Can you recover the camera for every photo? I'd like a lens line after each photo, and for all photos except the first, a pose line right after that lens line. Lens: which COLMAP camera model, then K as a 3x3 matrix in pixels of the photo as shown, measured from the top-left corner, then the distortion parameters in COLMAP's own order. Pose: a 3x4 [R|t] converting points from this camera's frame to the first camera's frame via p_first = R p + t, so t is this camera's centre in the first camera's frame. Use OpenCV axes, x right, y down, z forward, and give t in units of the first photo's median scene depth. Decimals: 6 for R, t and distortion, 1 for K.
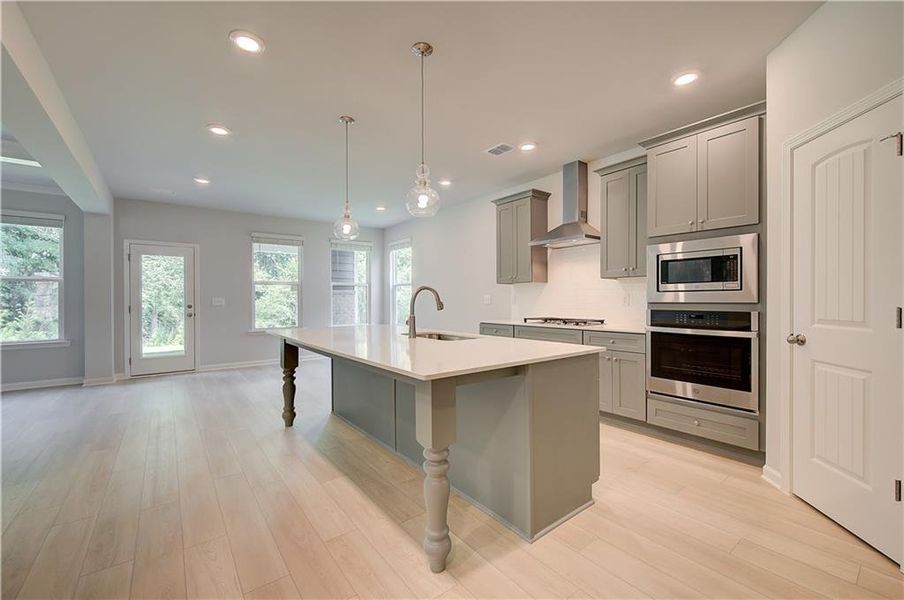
lens RADIAL K [[370.9, 0, 450.7], [0, 370.9, 297.9], [0, 0, 1]] dist [-0.001285, 0.000275]
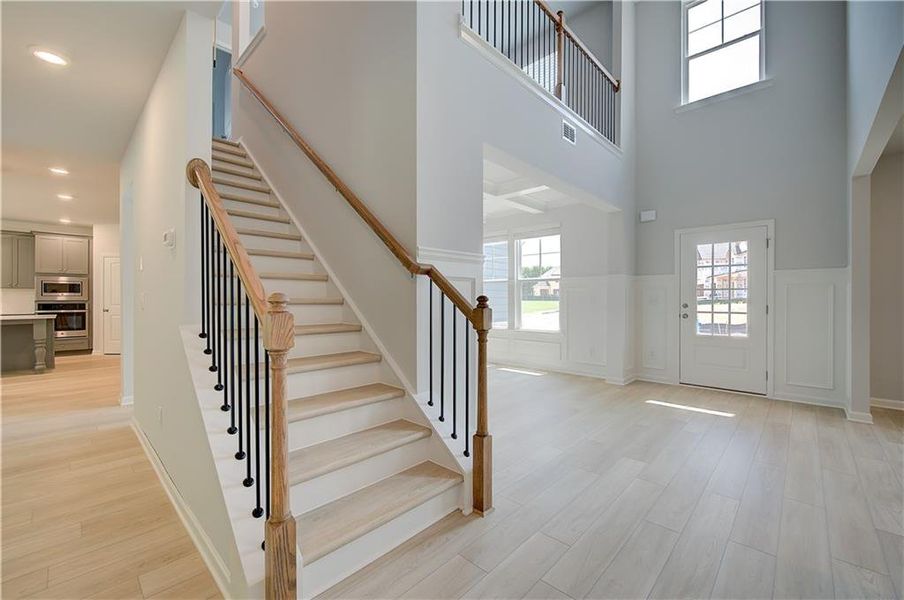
lens RADIAL K [[370.9, 0, 456.0], [0, 370.9, 296.4], [0, 0, 1]] dist [-0.001285, 0.000275]
pose [[-0.152540, 0.010107, 0.988246, -2.275106], [0.000446, 0.999948, -0.010157, 0.011819], [-0.988297, -0.001109, -0.152537, -1.312976]]
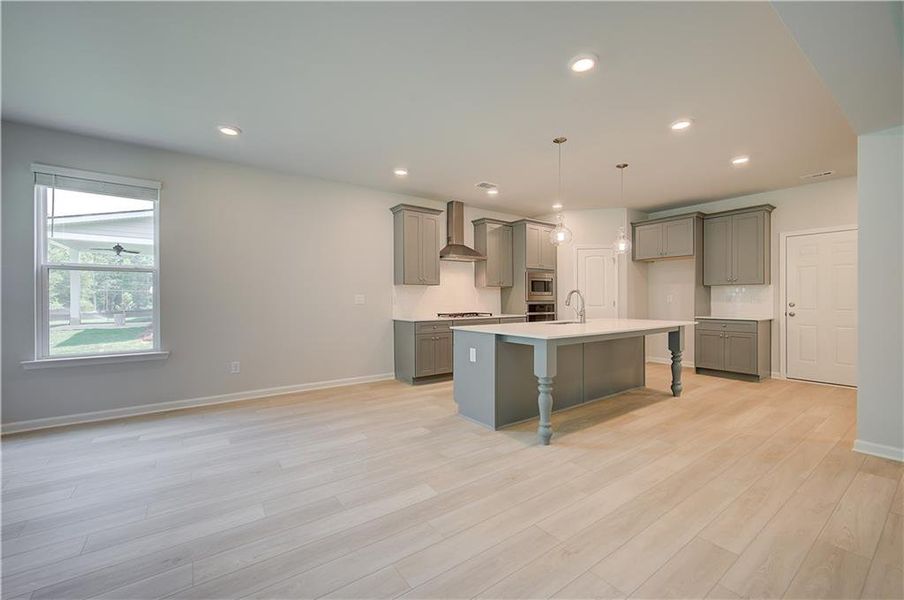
lens RADIAL K [[370.9, 0, 451.0], [0, 370.9, 299.1], [0, 0, 1]] dist [-0.001285, 0.000275]
pose [[0.031619, 0.006002, 0.999482, -1.553327], [-0.001418, 0.999981, -0.005960, 0.017076], [-0.999499, -0.001229, 0.031627, 1.416339]]
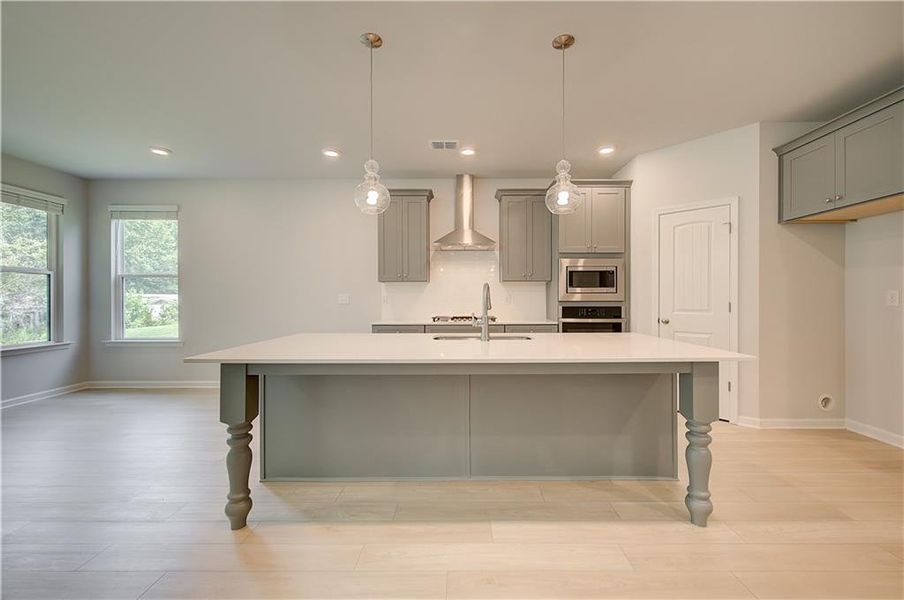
lens RADIAL K [[370.9, 0, 455.4], [0, 370.9, 299.3], [0, 0, 1]] dist [-0.001285, 0.000275]
pose [[0.620999, 0.000888, 0.783811, -0.801140], [-0.004422, 0.999987, 0.002370, 0.004805], [-0.783799, -0.004938, 0.620995, 0.483469]]
